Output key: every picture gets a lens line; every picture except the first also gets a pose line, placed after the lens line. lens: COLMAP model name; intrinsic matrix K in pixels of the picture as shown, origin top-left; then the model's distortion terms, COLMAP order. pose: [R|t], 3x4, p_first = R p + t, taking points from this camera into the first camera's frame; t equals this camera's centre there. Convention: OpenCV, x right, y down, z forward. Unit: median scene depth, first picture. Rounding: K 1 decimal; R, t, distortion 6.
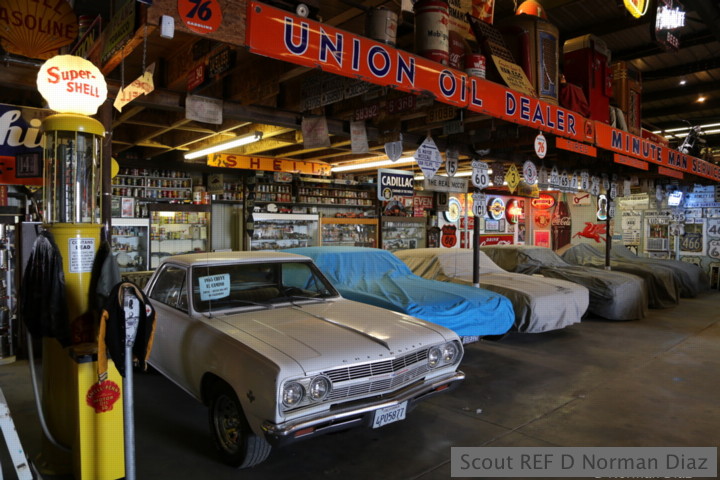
lens RADIAL K [[493.4, 0, 364.0], [0, 493.4, 239.0], [0, 0, 1]] dist [-0.121265, 0.073024]
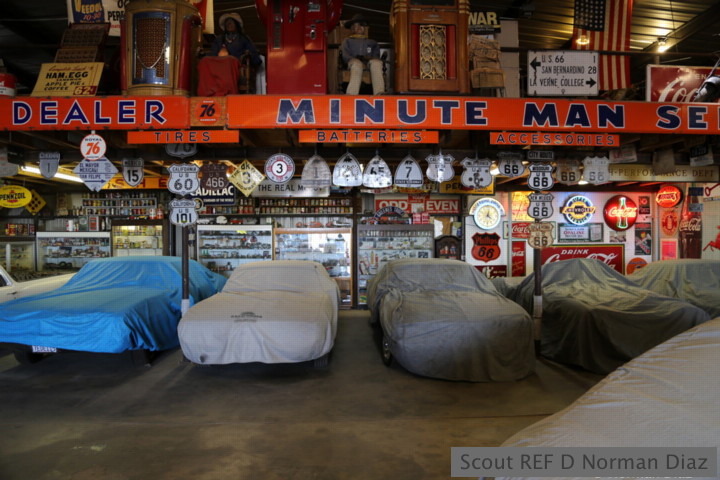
lens RADIAL K [[498.8, 0, 363.5], [0, 498.8, 239.3], [0, 0, 1]] dist [-0.121139, 0.076918]
pose [[0.783813, -0.004275, -0.620982, 0.807809], [-0.007206, 0.999846, -0.015979, -0.006208], [0.620955, 0.017000, 0.783662, 0.377466]]
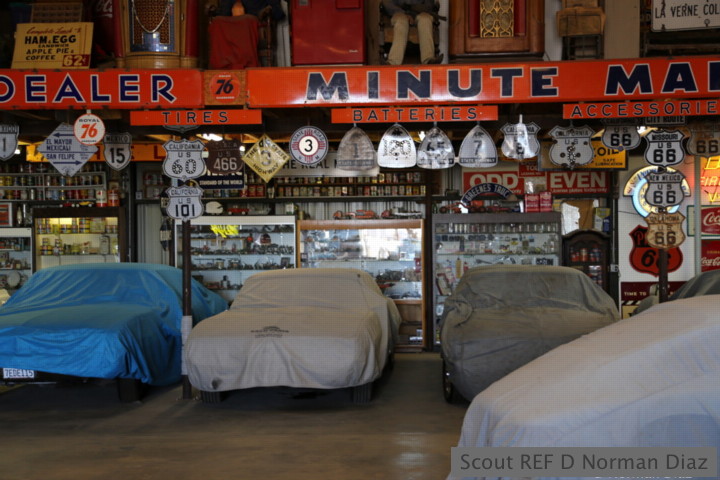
lens RADIAL K [[1213.1, 0, 363.1], [0, 1213.1, 237.2], [0, 0, 1]] dist [0.237418, 0.096181]
pose [[0.705964, -0.010106, -0.708175, 1.254720], [-0.004090, 0.999823, -0.018345, 0.007311], [0.708236, 0.015847, 0.705798, -0.035959]]
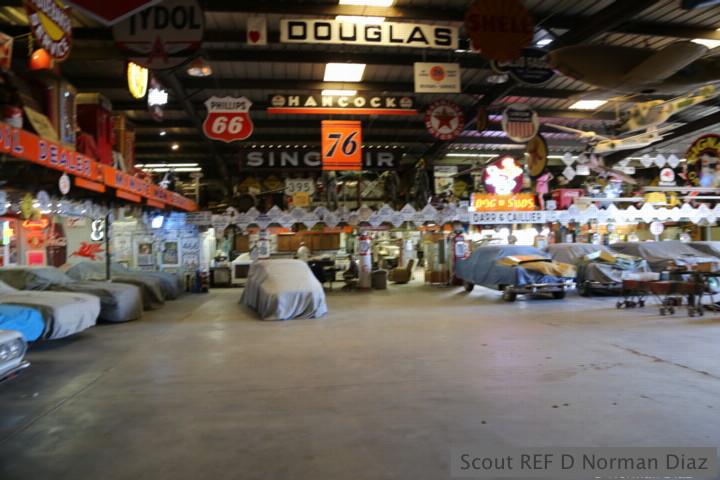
lens RADIAL K [[489.0, 0, 364.7], [0, 489.0, 239.2], [0, 0, 1]] dist [-0.122173, 0.070608]
pose [[0.541927, -0.012446, 0.840333, -0.146748], [0.044052, 0.998936, -0.013613, 0.000837], [-0.839270, 0.044396, 0.541899, -0.188564]]
